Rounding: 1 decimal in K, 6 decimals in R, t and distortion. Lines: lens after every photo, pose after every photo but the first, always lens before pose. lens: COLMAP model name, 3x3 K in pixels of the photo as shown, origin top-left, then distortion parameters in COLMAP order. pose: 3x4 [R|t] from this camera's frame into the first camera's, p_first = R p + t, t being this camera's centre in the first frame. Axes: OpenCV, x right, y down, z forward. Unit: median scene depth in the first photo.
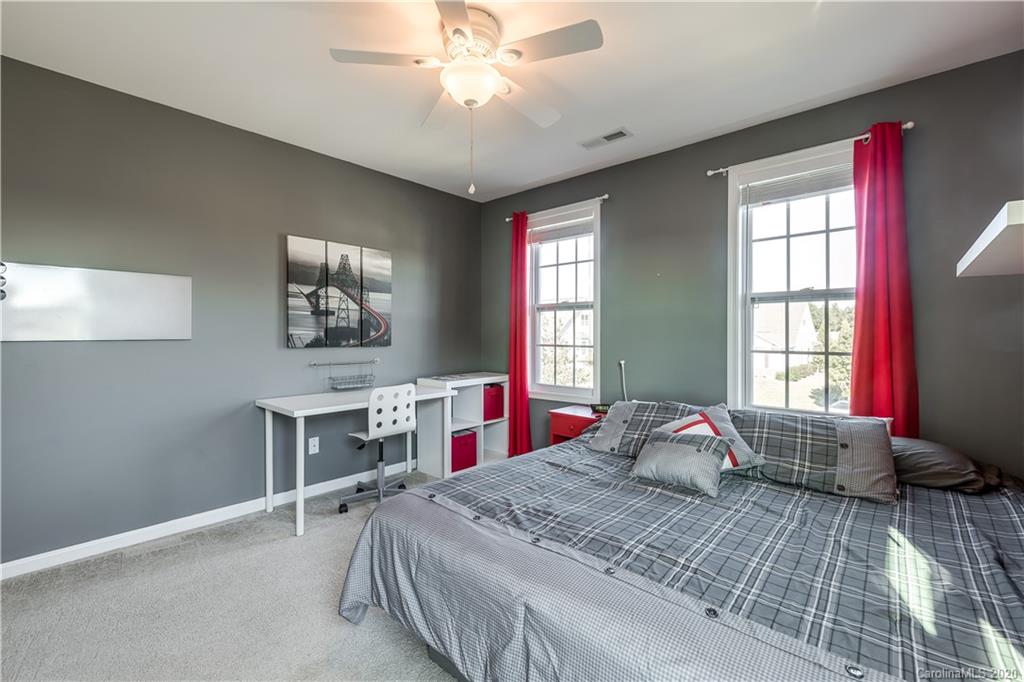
lens RADIAL K [[437.2, 0, 508.3], [0, 437.2, 337.9], [0, 0, 1]] dist [-0.001208, -0.000656]
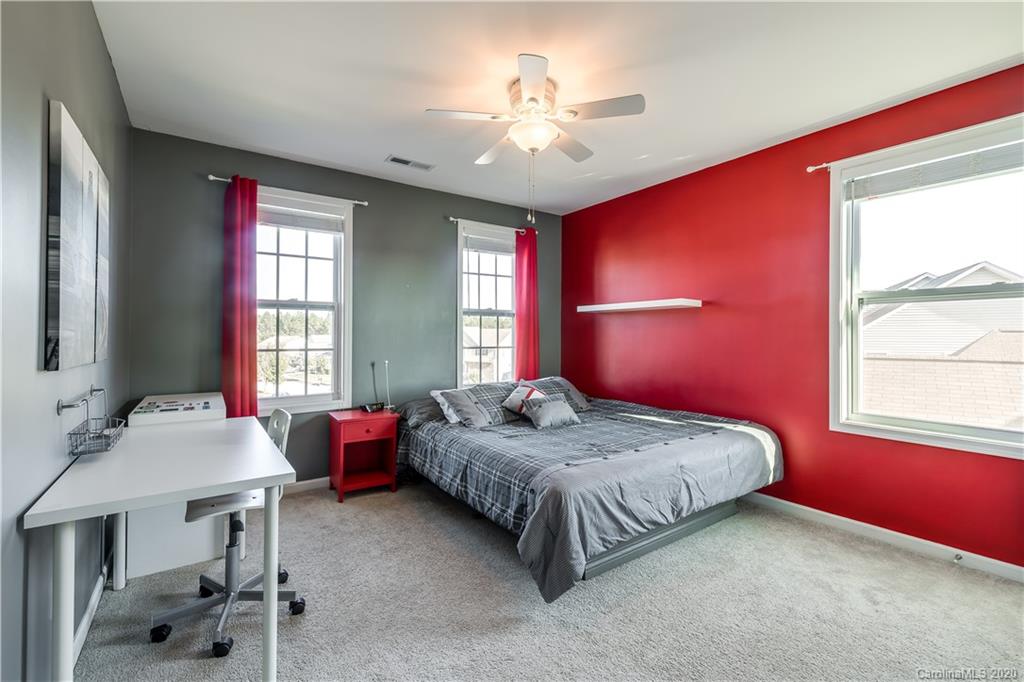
lens RADIAL K [[437.2, 0, 505.5], [0, 437.2, 336.9], [0, 0, 1]] dist [-0.001208, -0.000656]
pose [[0.240409, 0.005048, 0.970659, -0.688565], [0.011669, 0.999899, -0.008090, 0.005471], [-0.970602, 0.013272, 0.240325, 0.422820]]
